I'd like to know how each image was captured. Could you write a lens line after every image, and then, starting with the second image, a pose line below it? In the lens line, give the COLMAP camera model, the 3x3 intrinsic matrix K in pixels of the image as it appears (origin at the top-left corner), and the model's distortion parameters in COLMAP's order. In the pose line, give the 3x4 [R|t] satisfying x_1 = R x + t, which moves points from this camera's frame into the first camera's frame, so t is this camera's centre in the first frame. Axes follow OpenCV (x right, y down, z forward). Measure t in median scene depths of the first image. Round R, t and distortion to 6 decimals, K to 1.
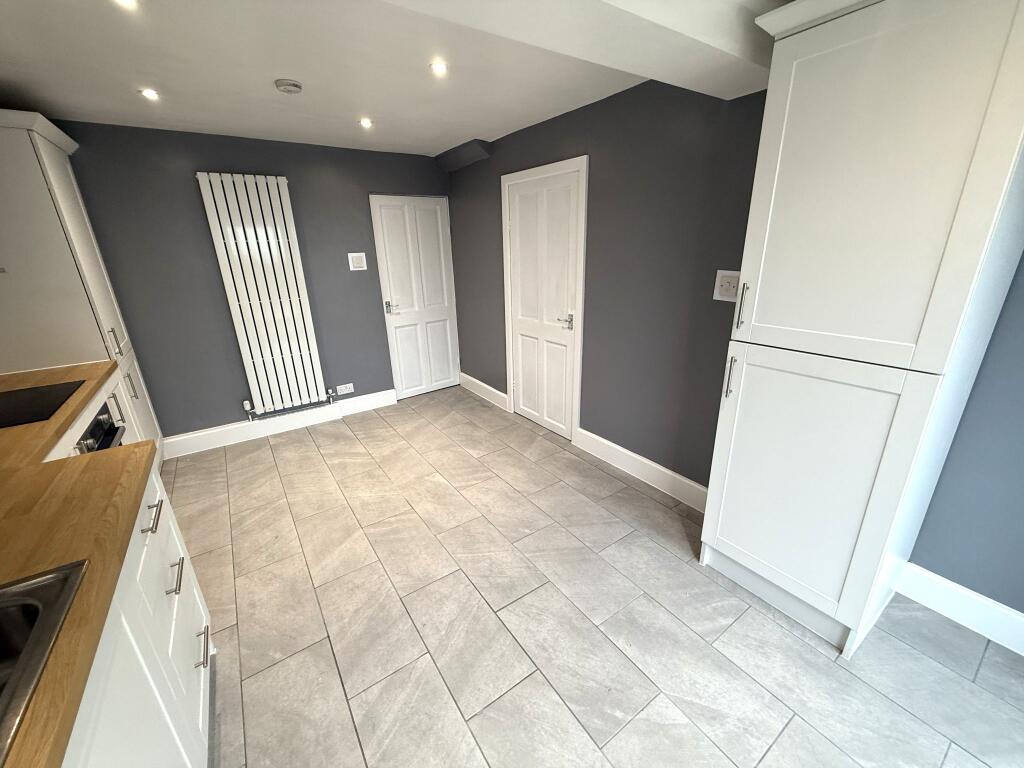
lens RADIAL K [[405.5, 0, 511.1], [0, 405.5, 382.9], [0, 0, 1]] dist [-0.000464, 0.000495]
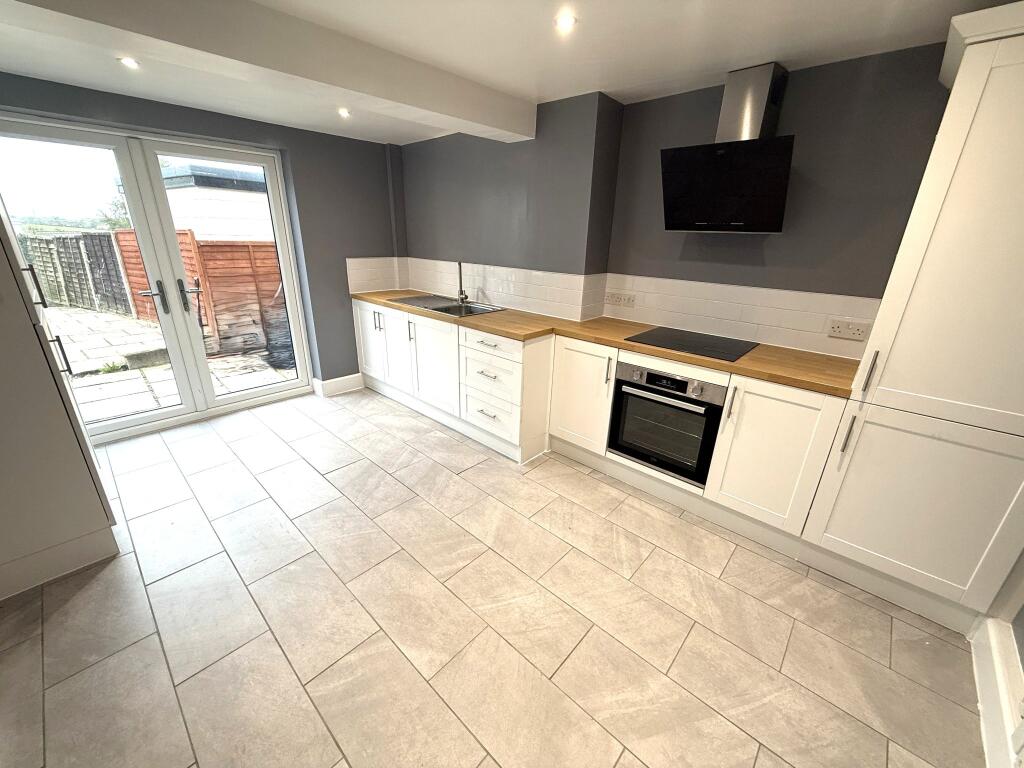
lens RADIAL K [[405.5, 0, 513.6], [0, 405.5, 380.3], [0, 0, 1]] dist [-0.000464, 0.000495]
pose [[-0.974762, 0.082912, -0.207278, -0.257567], [-0.068936, 0.771314, 0.632711, -0.486529], [0.212335, 0.631031, -0.746132, 1.409930]]
